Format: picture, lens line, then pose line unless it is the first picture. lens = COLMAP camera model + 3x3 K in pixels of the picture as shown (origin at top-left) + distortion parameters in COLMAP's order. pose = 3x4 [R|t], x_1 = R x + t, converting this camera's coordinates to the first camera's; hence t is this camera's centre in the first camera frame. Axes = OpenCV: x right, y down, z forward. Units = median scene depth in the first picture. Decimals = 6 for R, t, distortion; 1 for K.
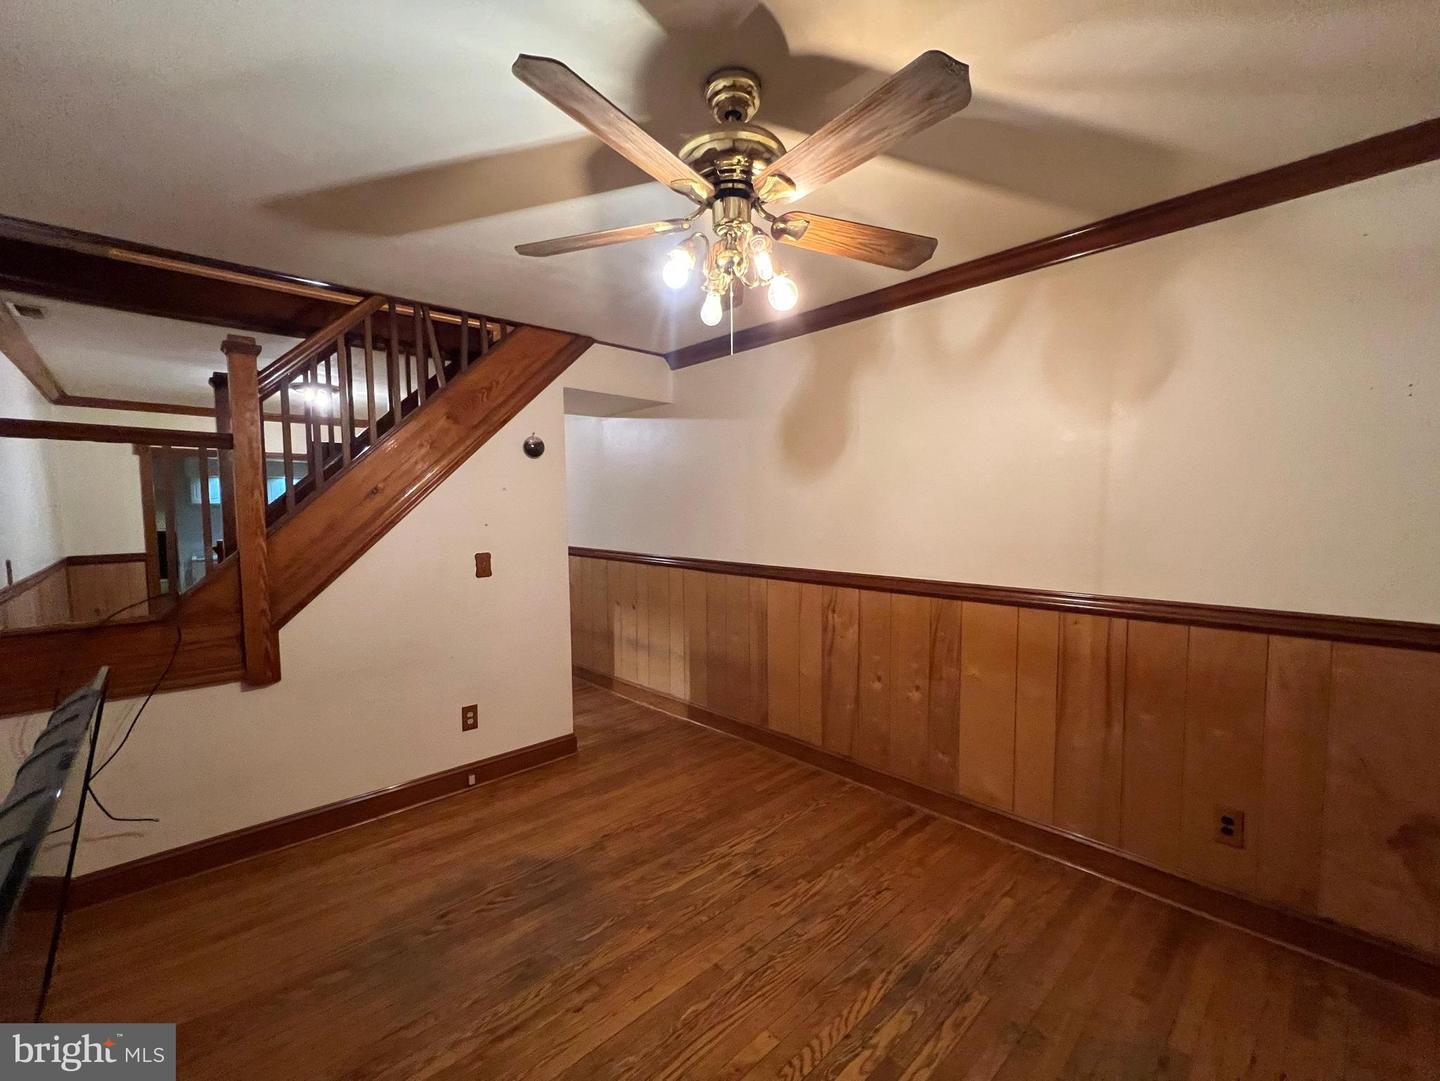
lens RADIAL K [[602.1, 0, 725.3], [0, 602.1, 551.7], [0, 0, 1]] dist [0.004072, 0.000259]
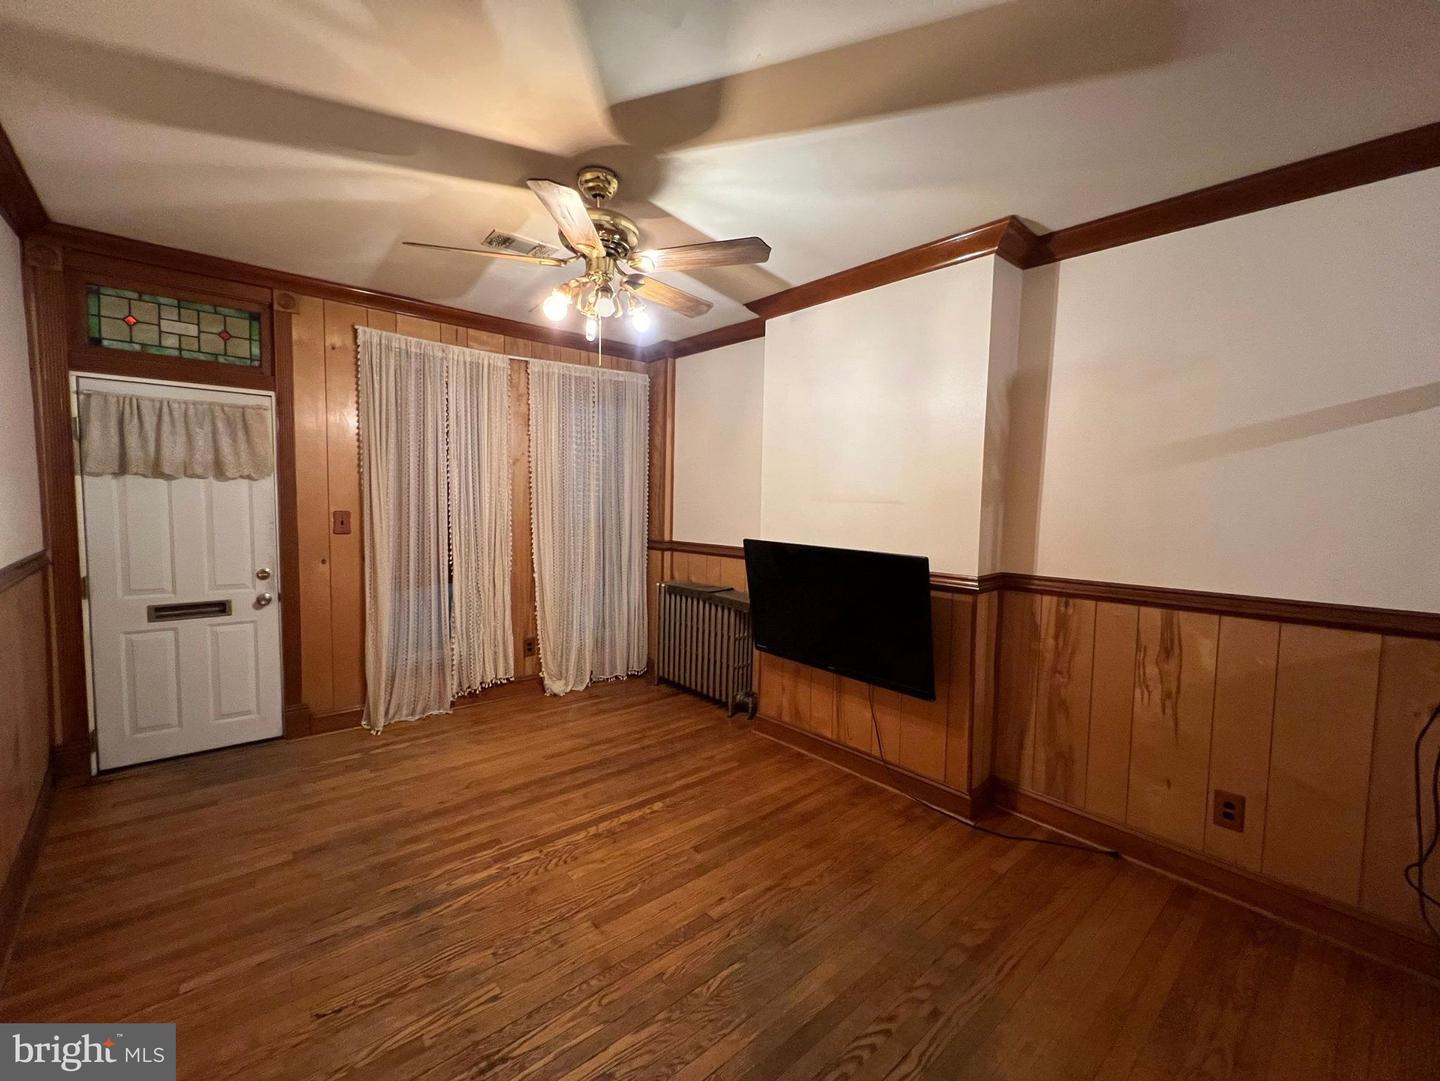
lens RADIAL K [[602.1, 0, 724.3], [0, 602.1, 544.6], [0, 0, 1]] dist [0.004072, 0.000259]
pose [[-0.999630, -0.010728, 0.024981, -0.242726], [-0.007233, 0.990681, 0.136014, -0.087651], [-0.026208, 0.135783, -0.990392, 1.868182]]
